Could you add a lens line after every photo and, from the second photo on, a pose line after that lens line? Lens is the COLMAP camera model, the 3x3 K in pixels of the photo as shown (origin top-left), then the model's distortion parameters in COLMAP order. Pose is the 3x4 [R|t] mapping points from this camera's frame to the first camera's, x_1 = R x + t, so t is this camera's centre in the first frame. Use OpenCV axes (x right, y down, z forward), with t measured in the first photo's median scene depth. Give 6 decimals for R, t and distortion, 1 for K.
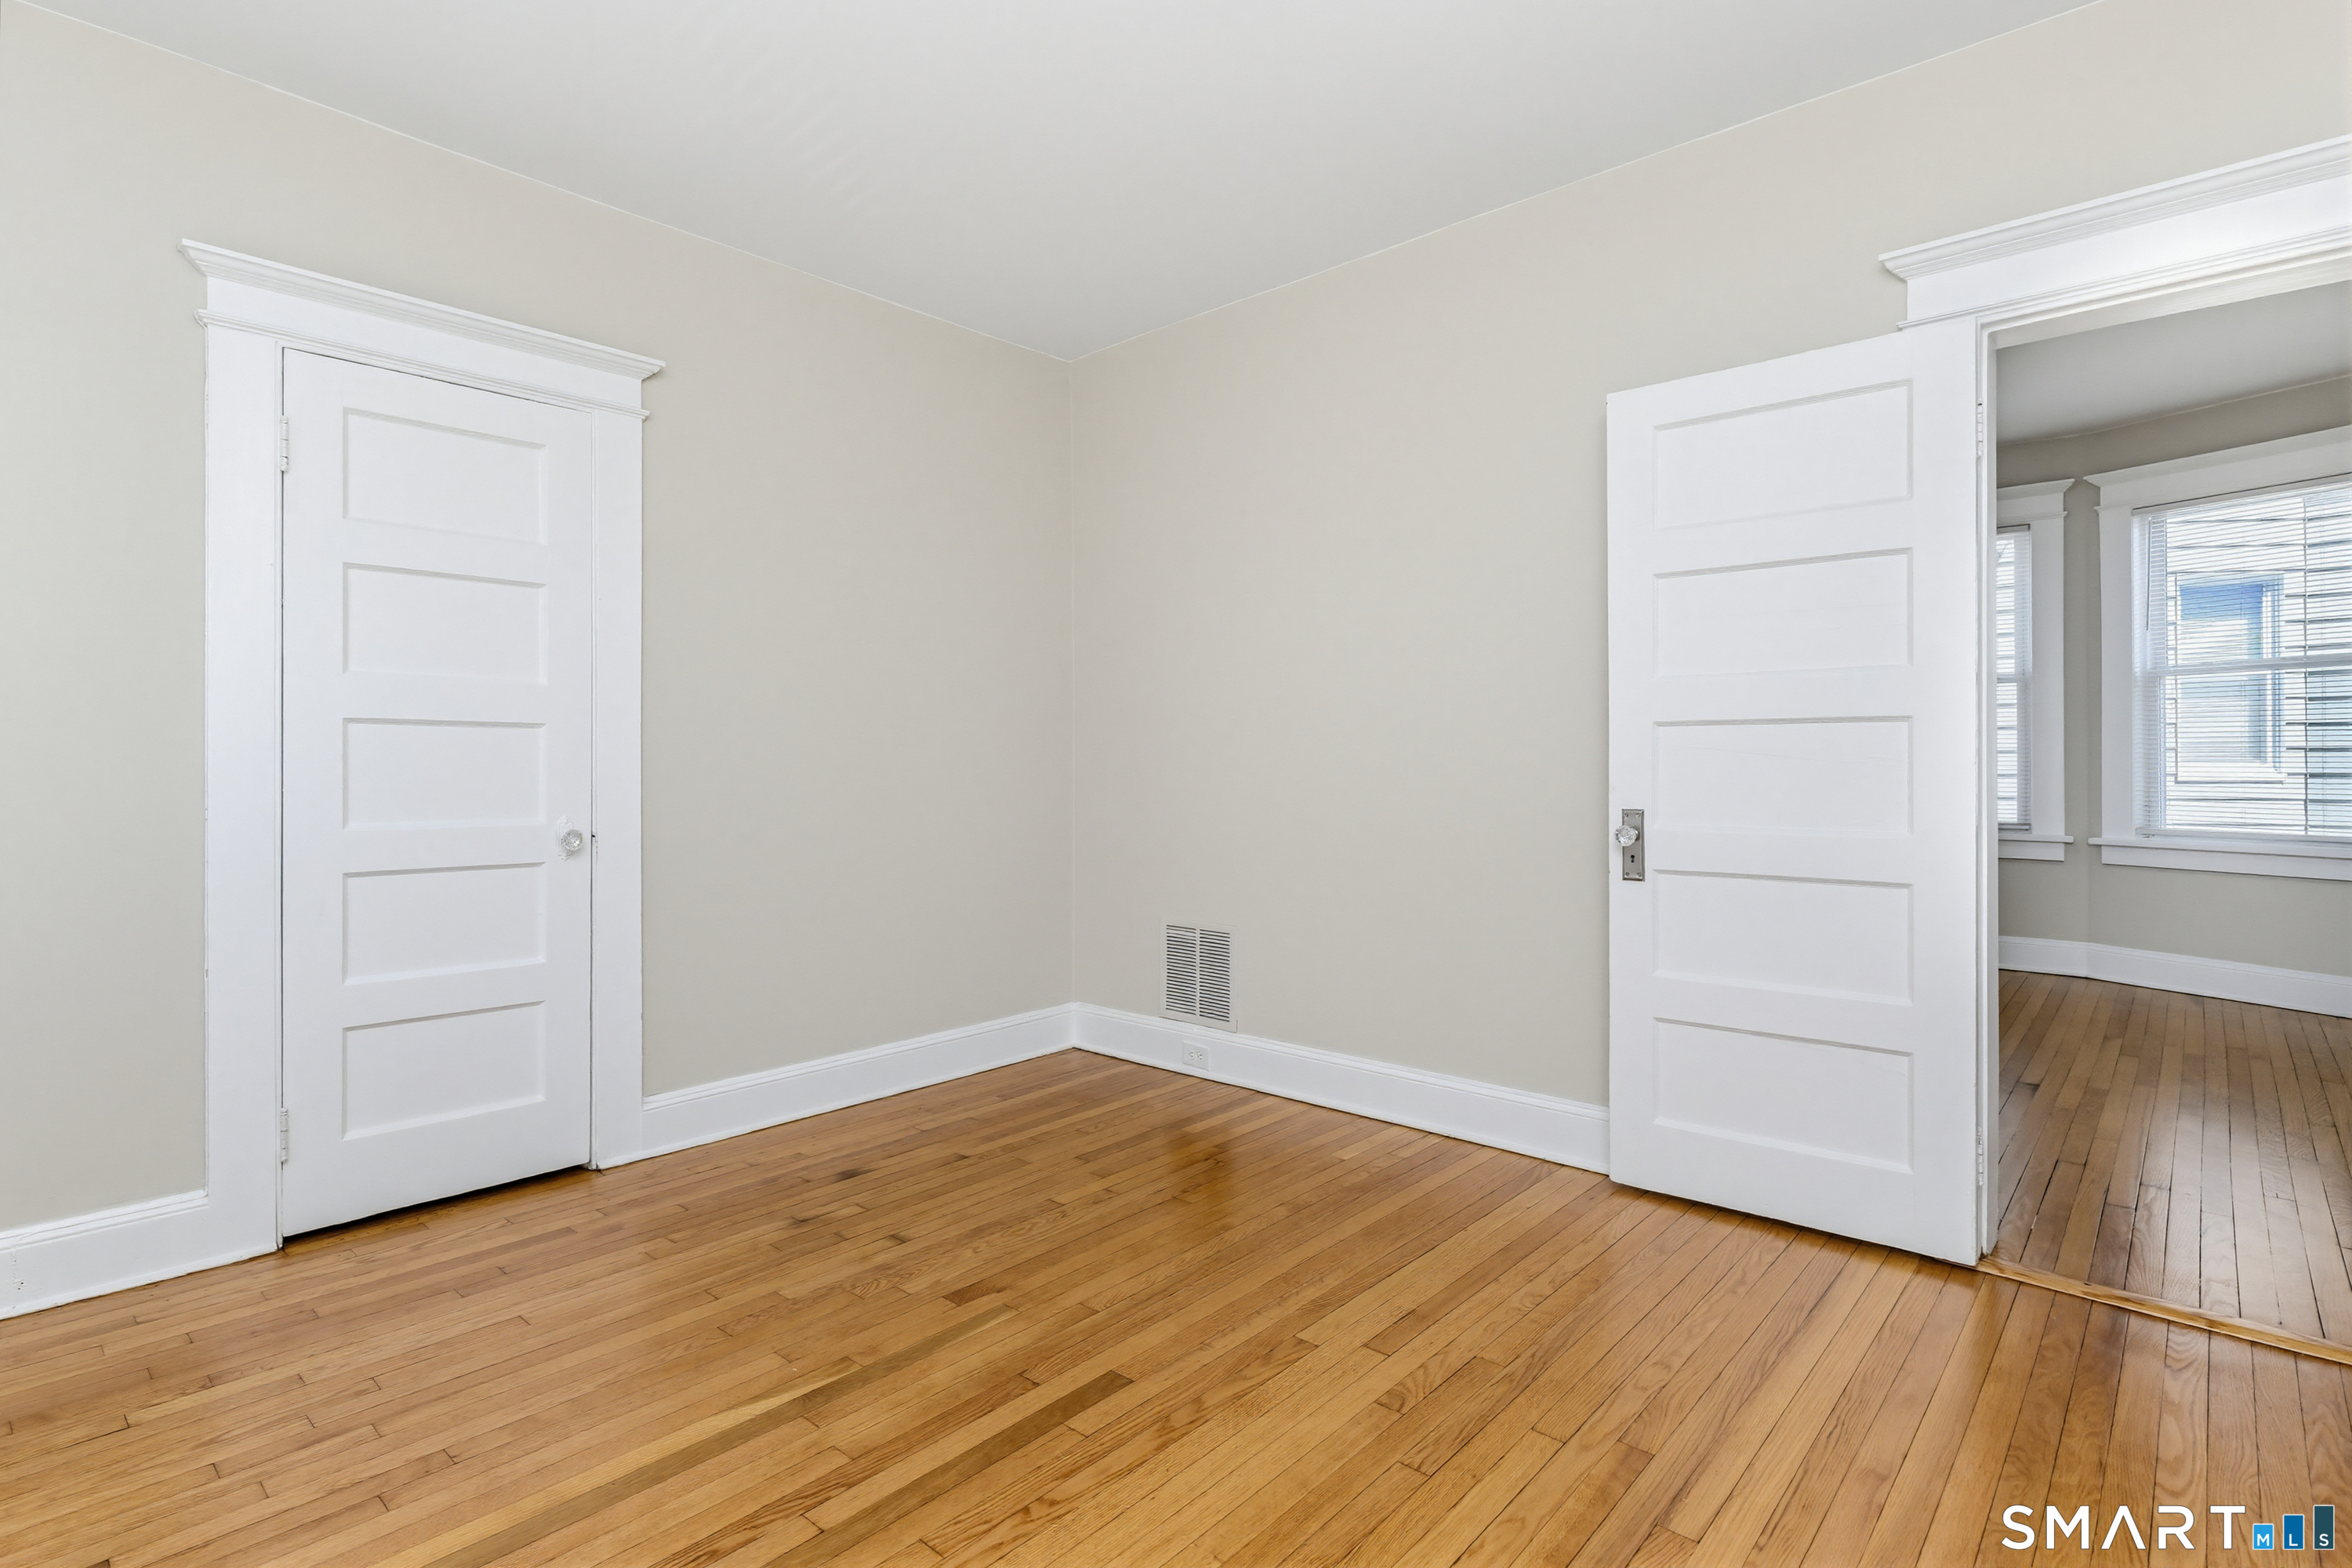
lens RADIAL K [[1156.1, 0, 1169.9], [0, 1156.1, 762.7], [0, 0, 1]] dist [-0.001467, -0.001014]
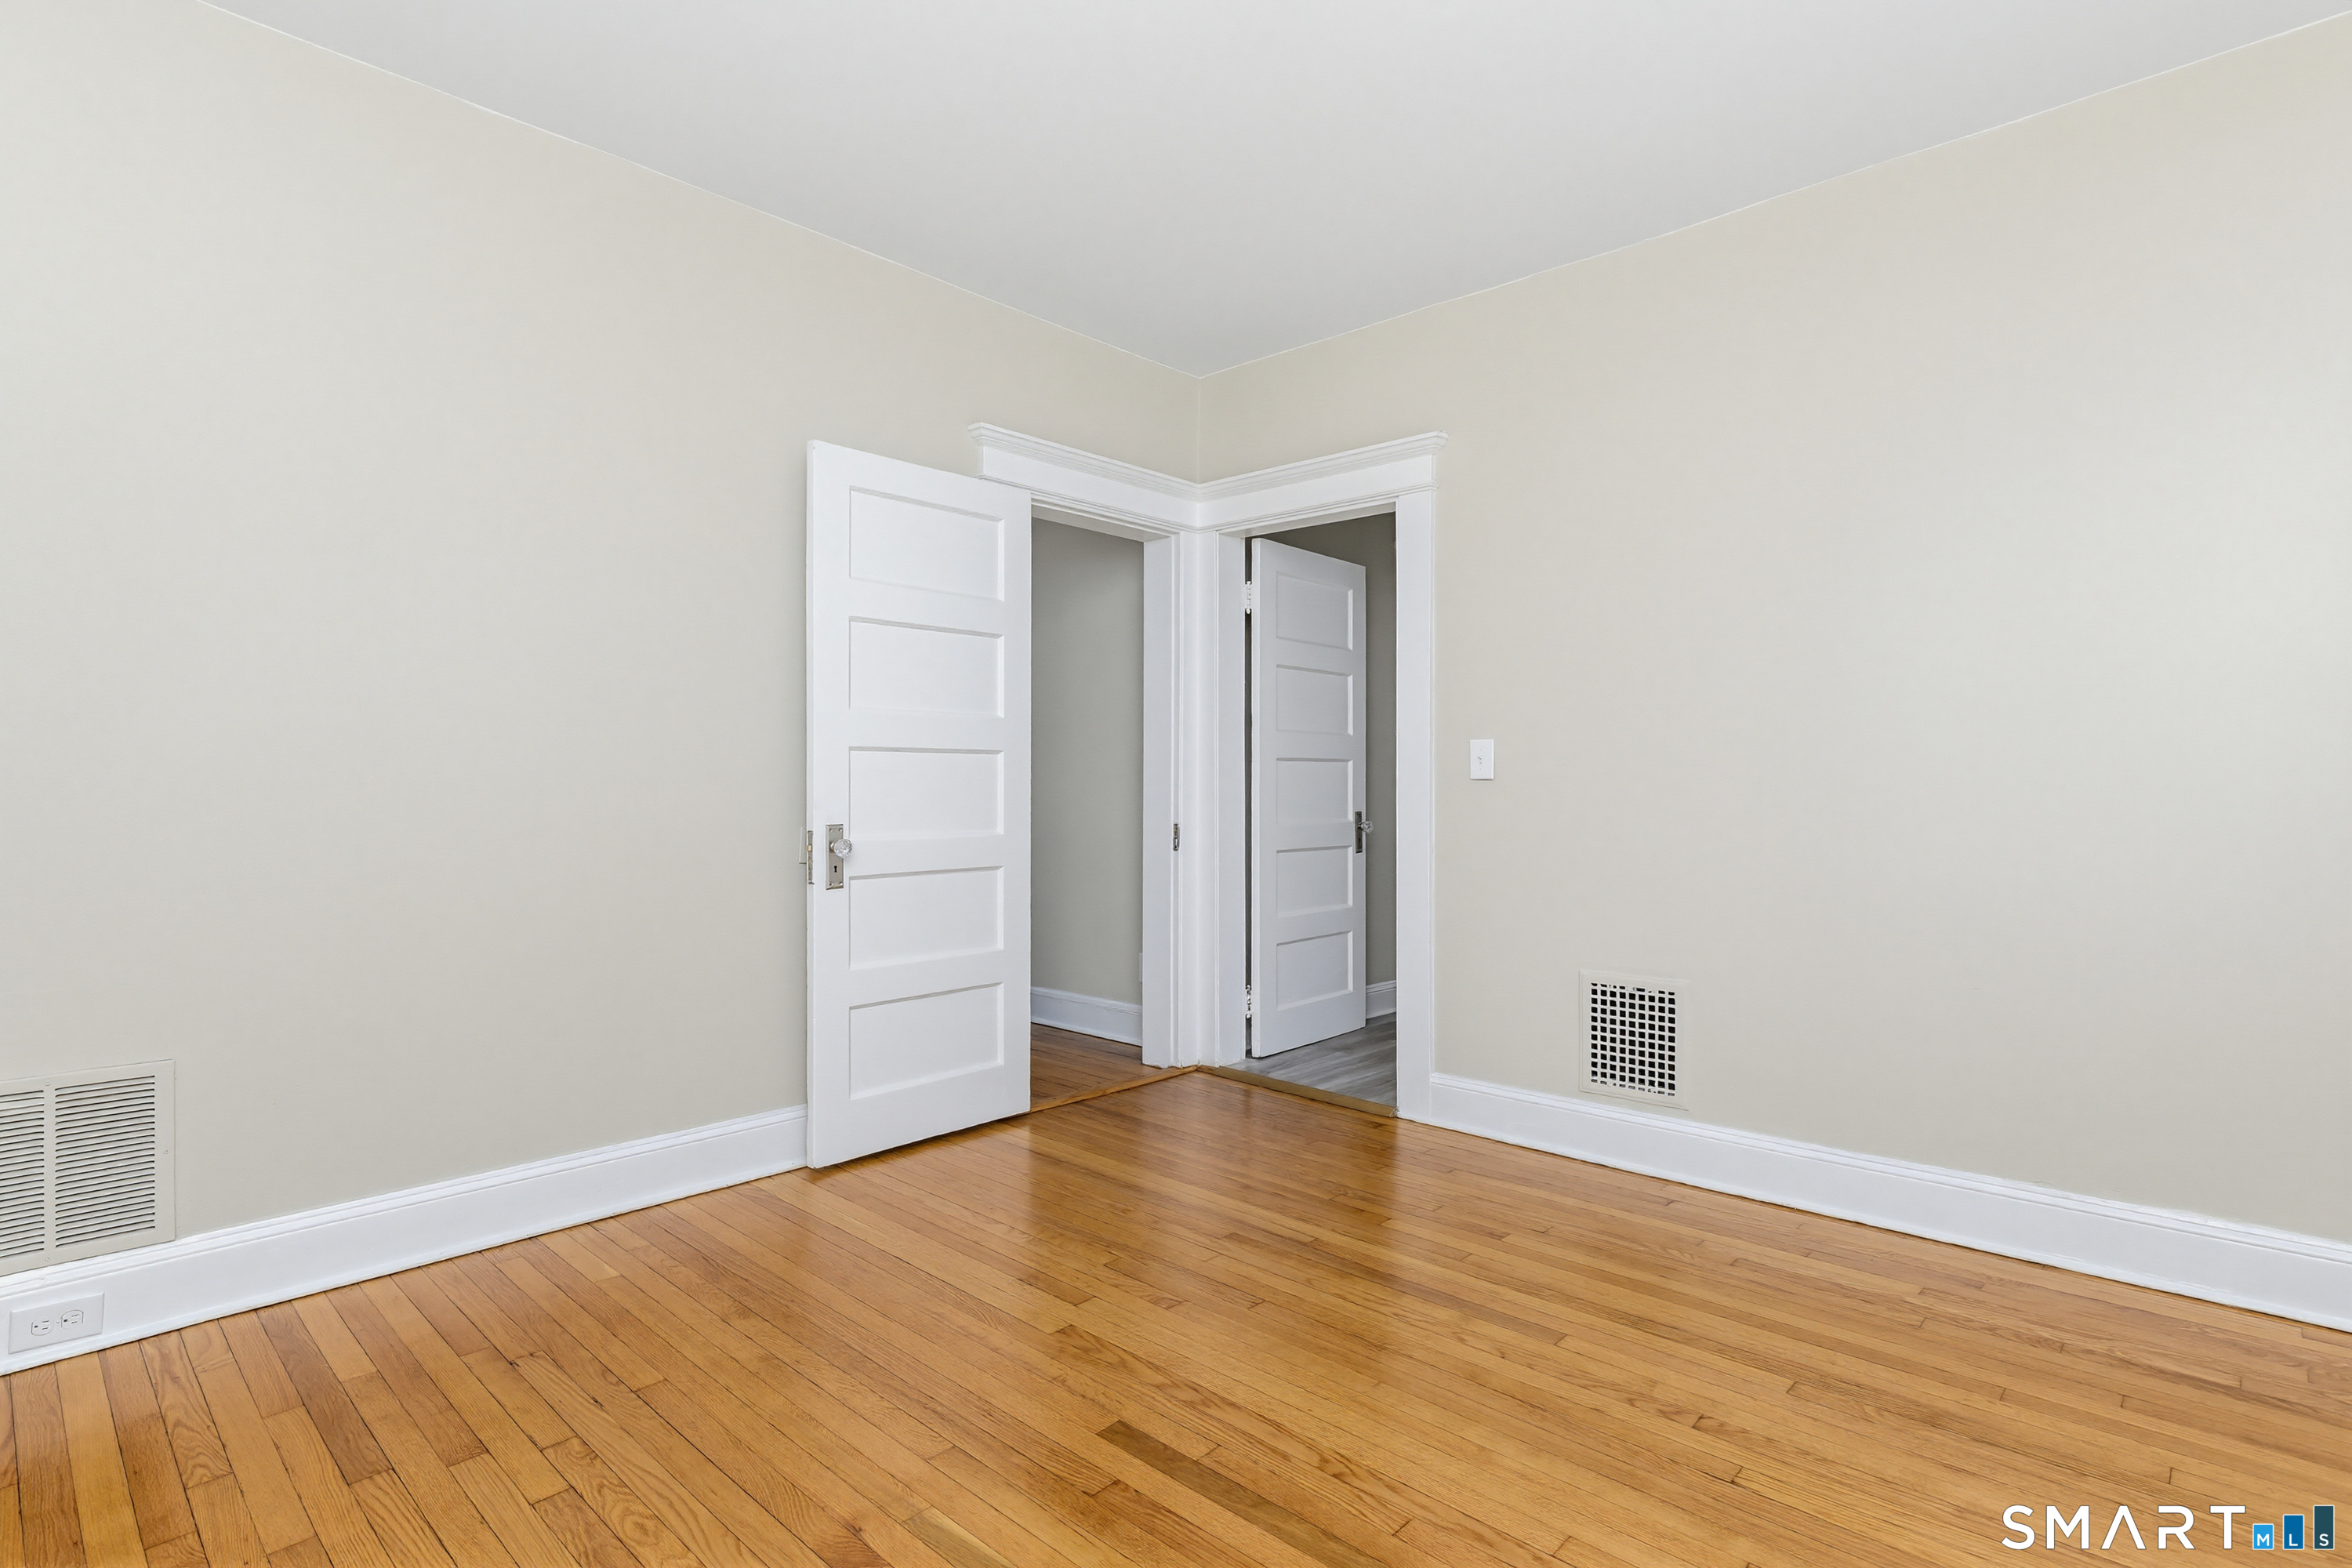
lens RADIAL K [[1156.1, 0, 1161.4], [0, 1156.1, 795.0], [0, 0, 1]] dist [-0.001467, -0.001014]
pose [[0.023964, -0.012626, 0.999633, -0.695456], [-0.005759, 0.999902, 0.012768, -0.004340], [-0.999696, -0.006063, 0.023889, 0.656490]]
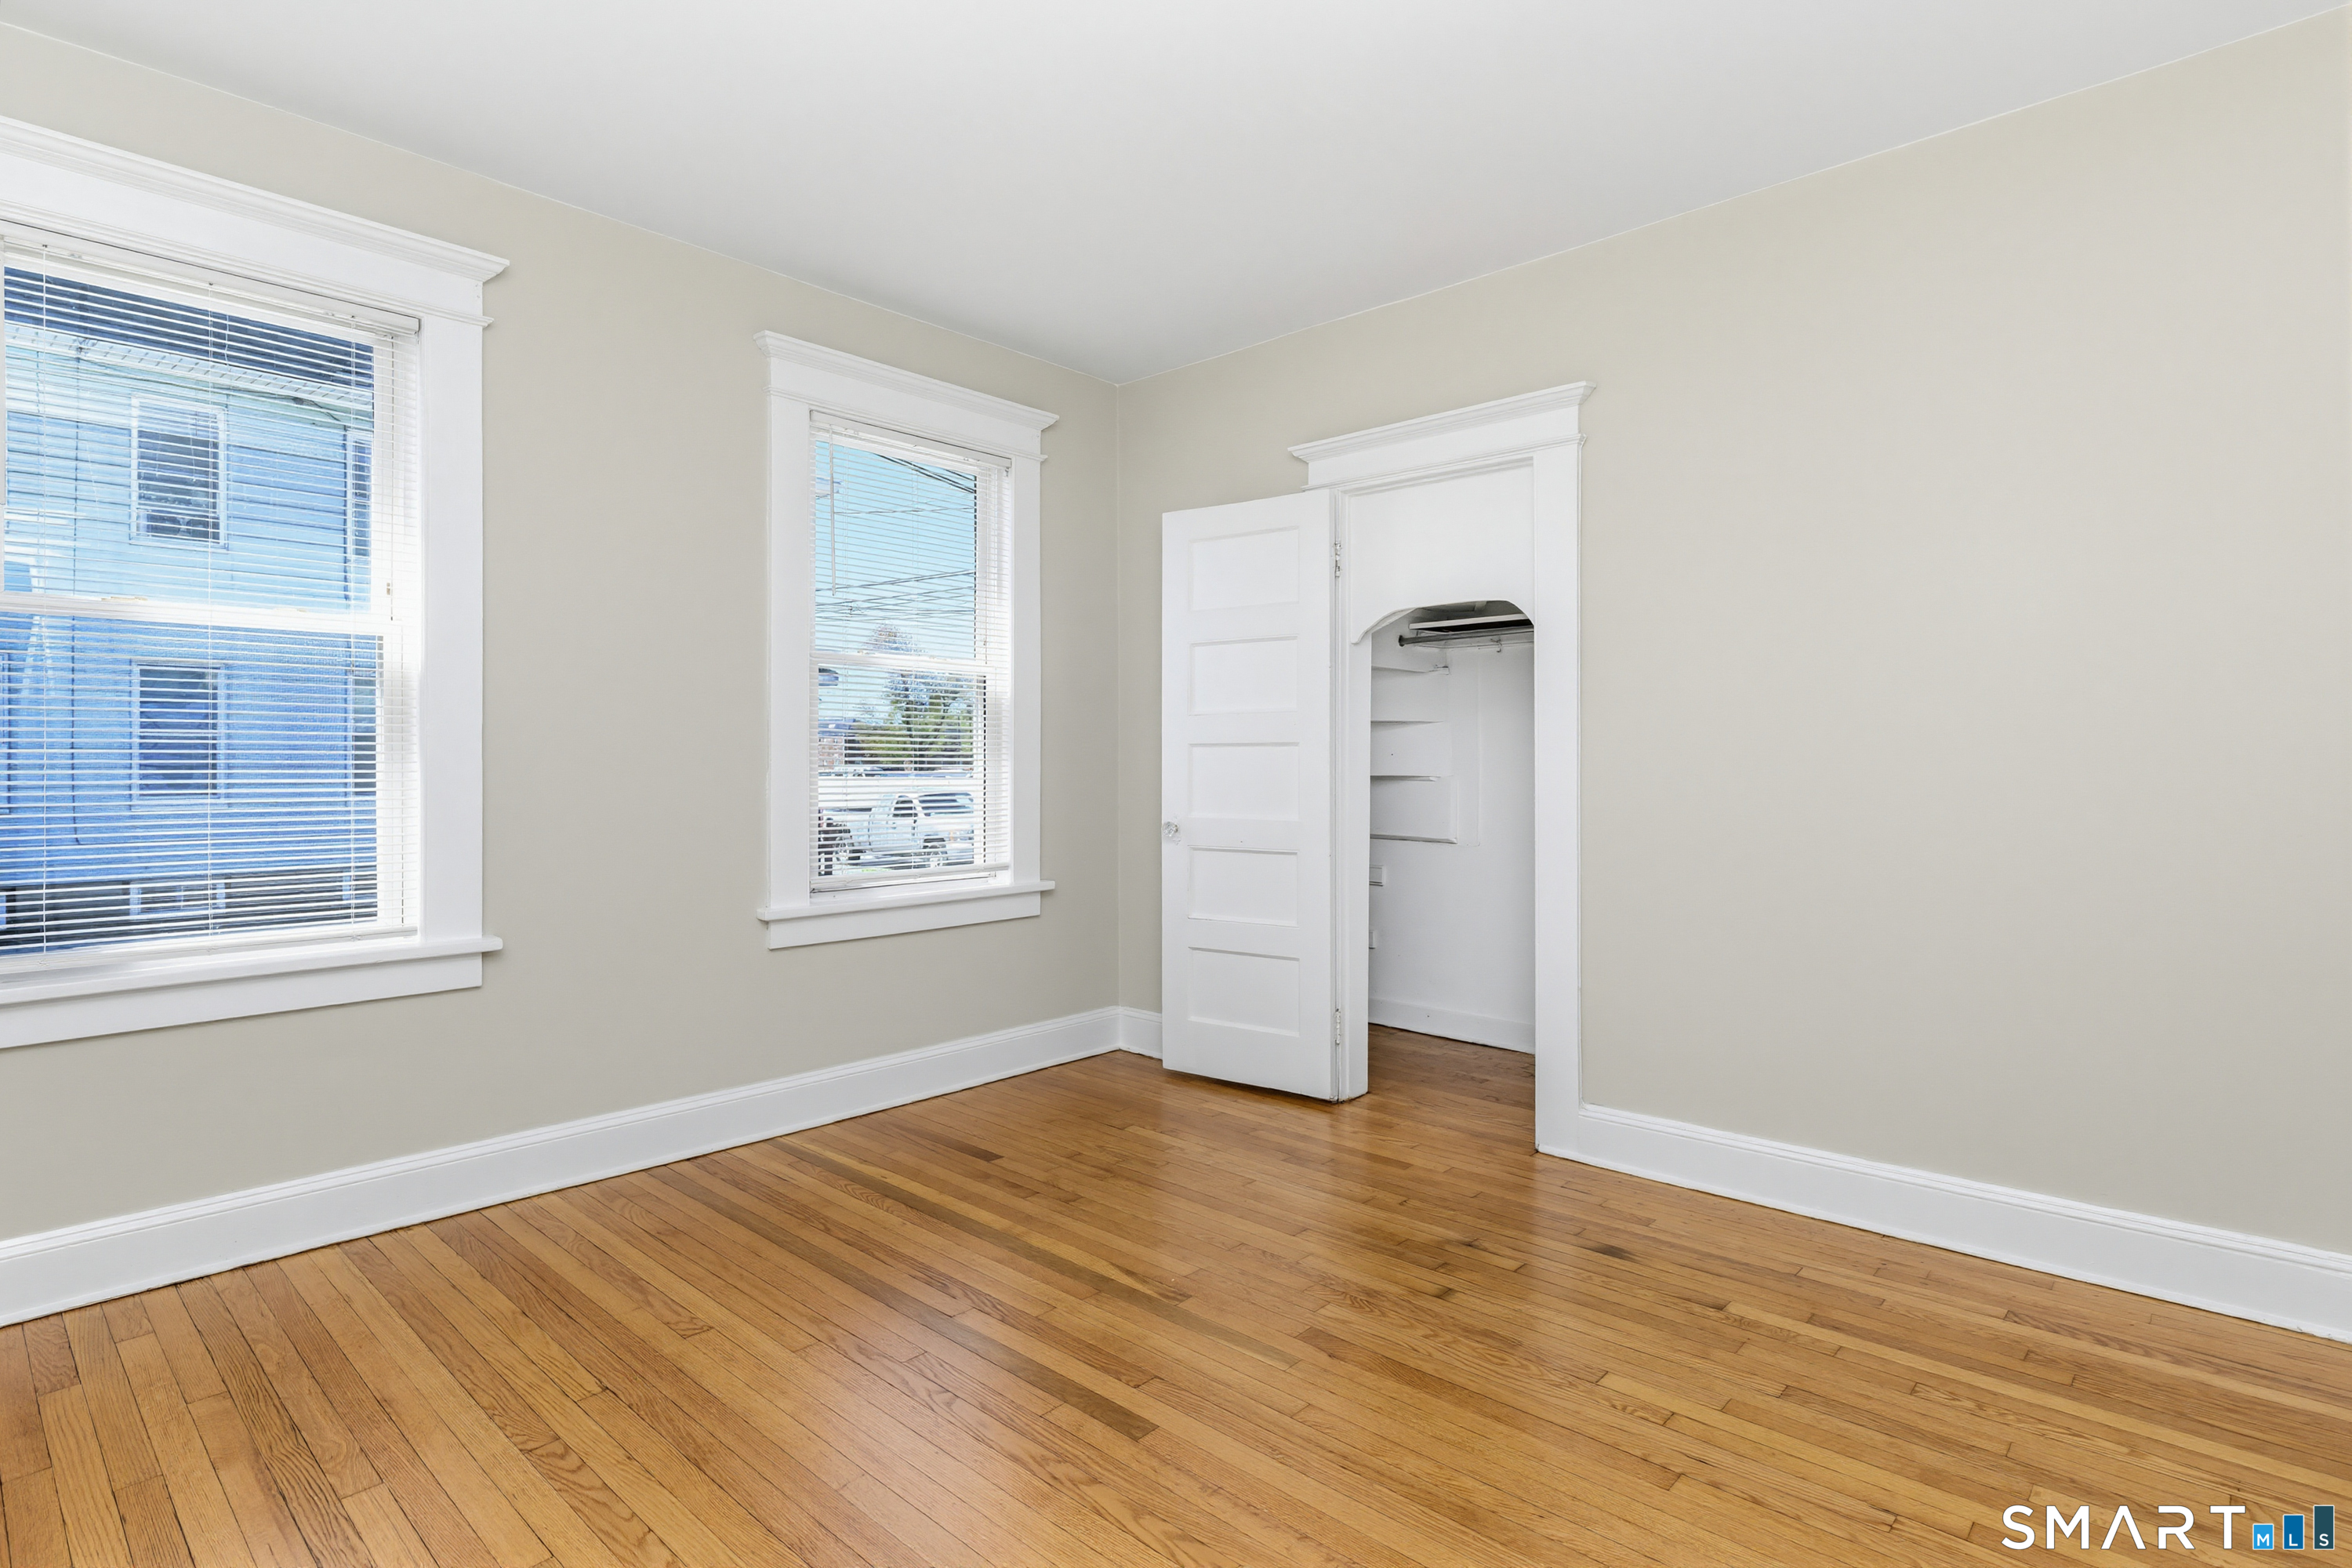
lens RADIAL K [[1156.1, 0, 1181.9], [0, 1156.1, 762.5], [0, 0, 1]] dist [-0.001467, -0.001014]
pose [[0.005134, 0.010433, -0.999932, 0.638630], [-0.003017, 0.999941, 0.010418, -0.025258], [0.999982, 0.002963, 0.005165, 0.715953]]
